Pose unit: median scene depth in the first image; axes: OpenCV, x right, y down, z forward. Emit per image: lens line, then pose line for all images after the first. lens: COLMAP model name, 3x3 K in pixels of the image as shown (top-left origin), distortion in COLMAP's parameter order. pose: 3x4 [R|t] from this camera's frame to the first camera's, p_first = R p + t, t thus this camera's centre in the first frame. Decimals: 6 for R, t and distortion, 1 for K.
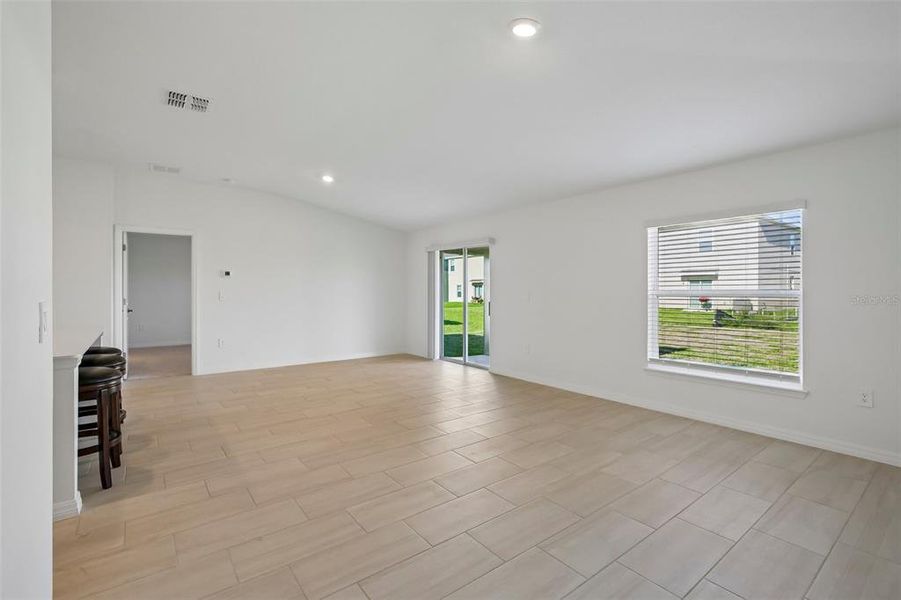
lens RADIAL K [[414.0, 0, 454.5], [0, 414.0, 294.1], [0, 0, 1]] dist [-0.003082, 0.000059]
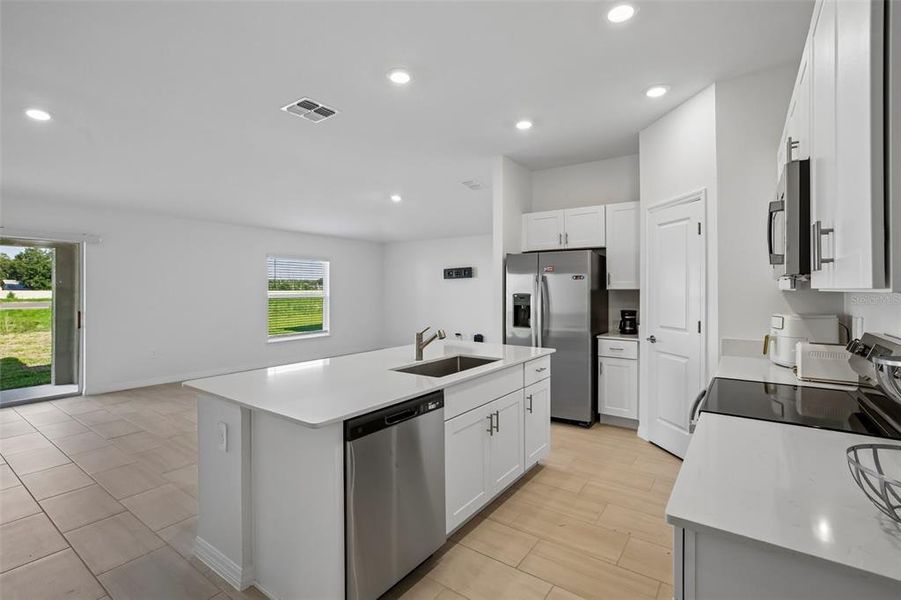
lens RADIAL K [[414.0, 0, 447.8], [0, 414.0, 291.1], [0, 0, 1]] dist [-0.003082, 0.000059]
pose [[-0.284284, -0.006337, 0.958719, -1.738606], [0.004241, 0.999960, 0.007867, -0.048488], [-0.958731, 0.006302, -0.284246, 1.002885]]
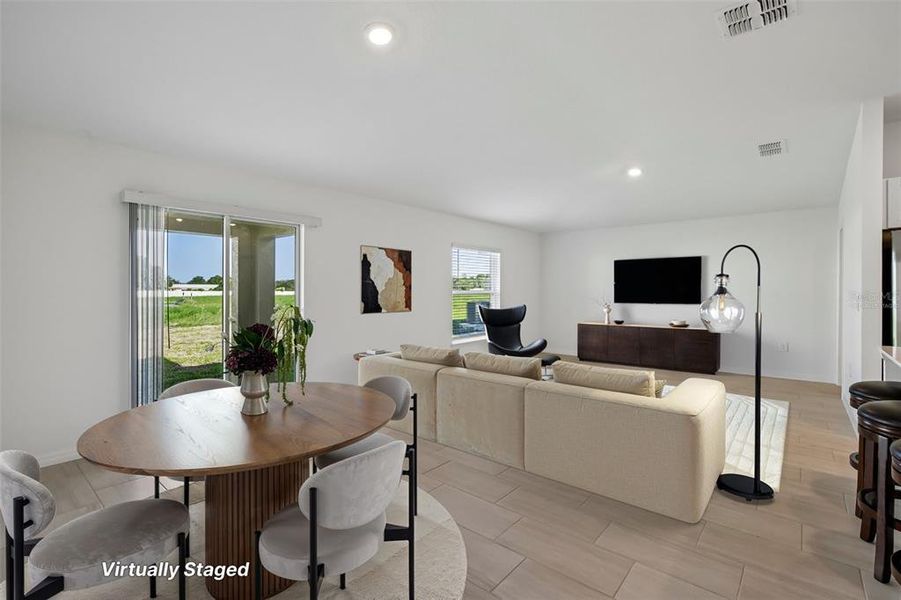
lens RADIAL K [[414.0, 0, 452.1], [0, 414.0, 294.9], [0, 0, 1]] dist [-0.003082, 0.000059]
pose [[-0.212389, -0.014496, 0.977078, -1.245210], [0.004210, 0.999867, 0.015749, -0.023454], [-0.977176, 0.007458, -0.212299, 1.693808]]
